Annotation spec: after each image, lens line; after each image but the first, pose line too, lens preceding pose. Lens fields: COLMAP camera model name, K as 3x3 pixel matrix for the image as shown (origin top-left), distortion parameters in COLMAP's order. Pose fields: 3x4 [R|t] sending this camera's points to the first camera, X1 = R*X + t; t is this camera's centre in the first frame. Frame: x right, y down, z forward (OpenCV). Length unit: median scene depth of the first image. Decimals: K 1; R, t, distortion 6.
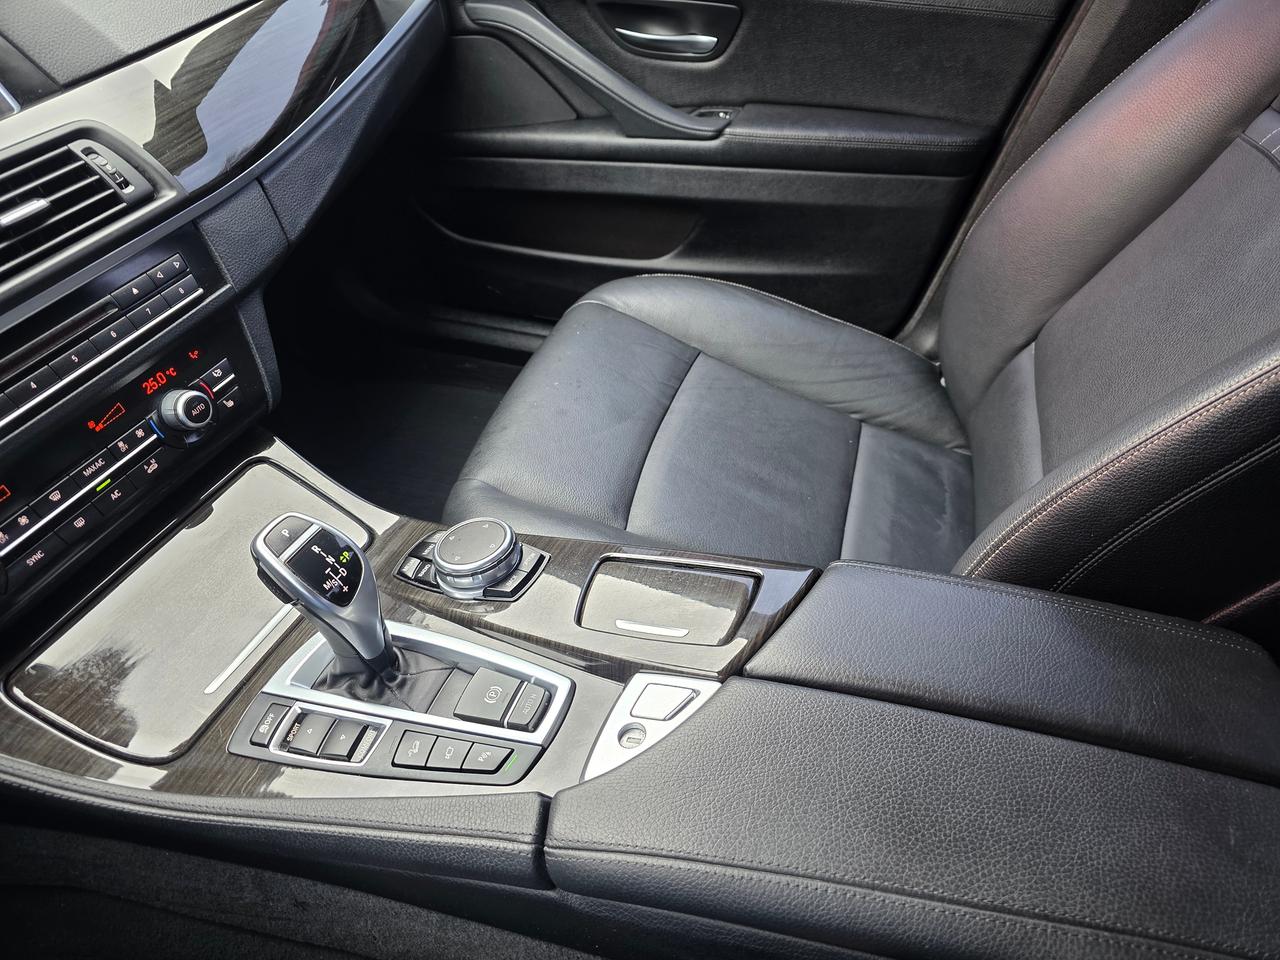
lens RADIAL K [[858.3, 0, 643.0], [0, 858.3, 469.5], [0, 0, 1]] dist [0.055186, -0.053340]
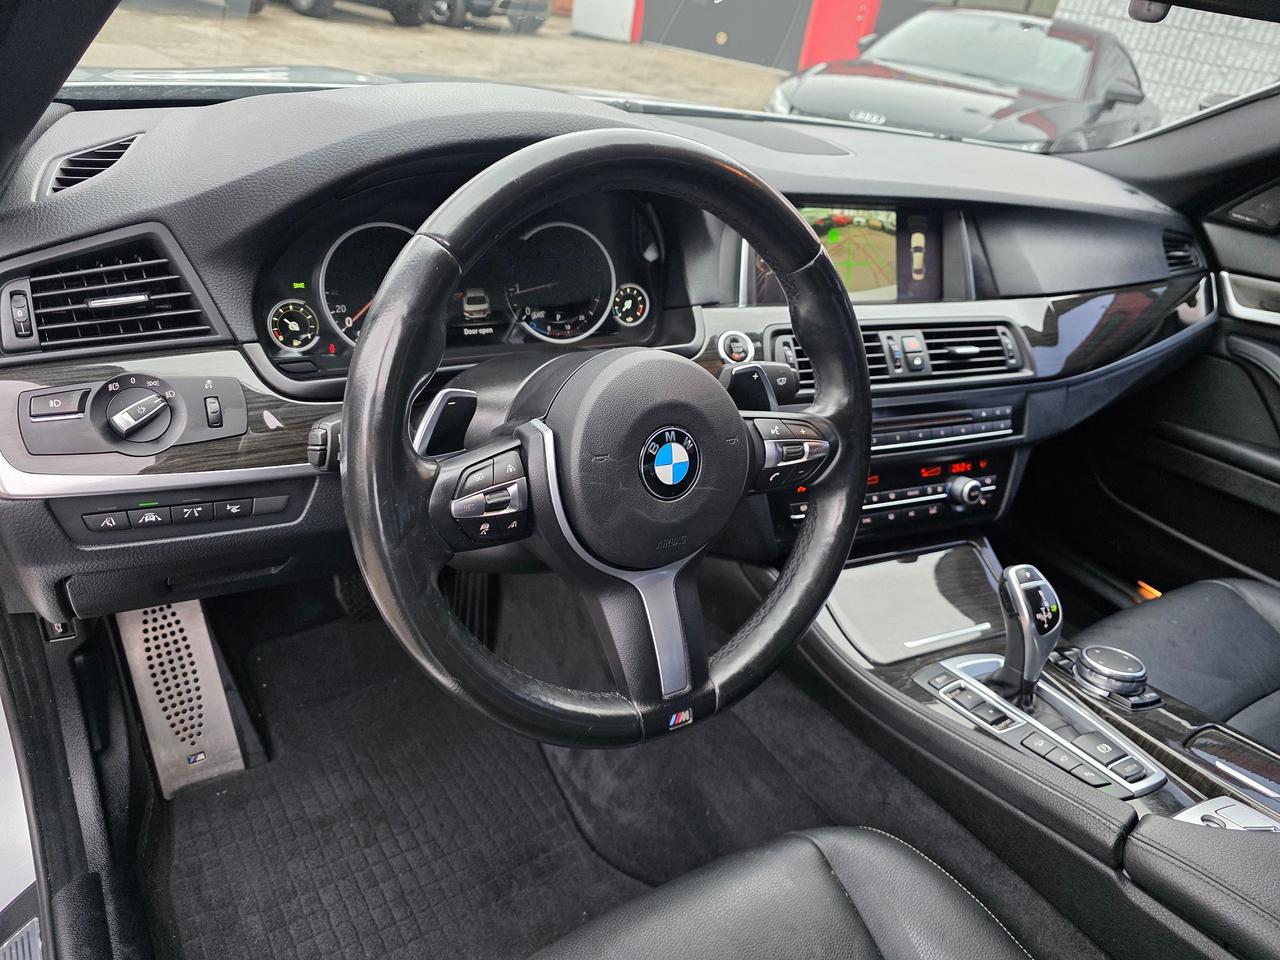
lens RADIAL K [[895.9, 0, 639.8], [0, 895.9, 496.6], [0, 0, 1]] dist [0.058973, -0.057425]
pose [[0.754206, 0.427191, -0.498680, -0.166134], [-0.543340, 0.832455, -0.108632, 0.447412], [0.368721, 0.352884, 0.859952, -0.614105]]
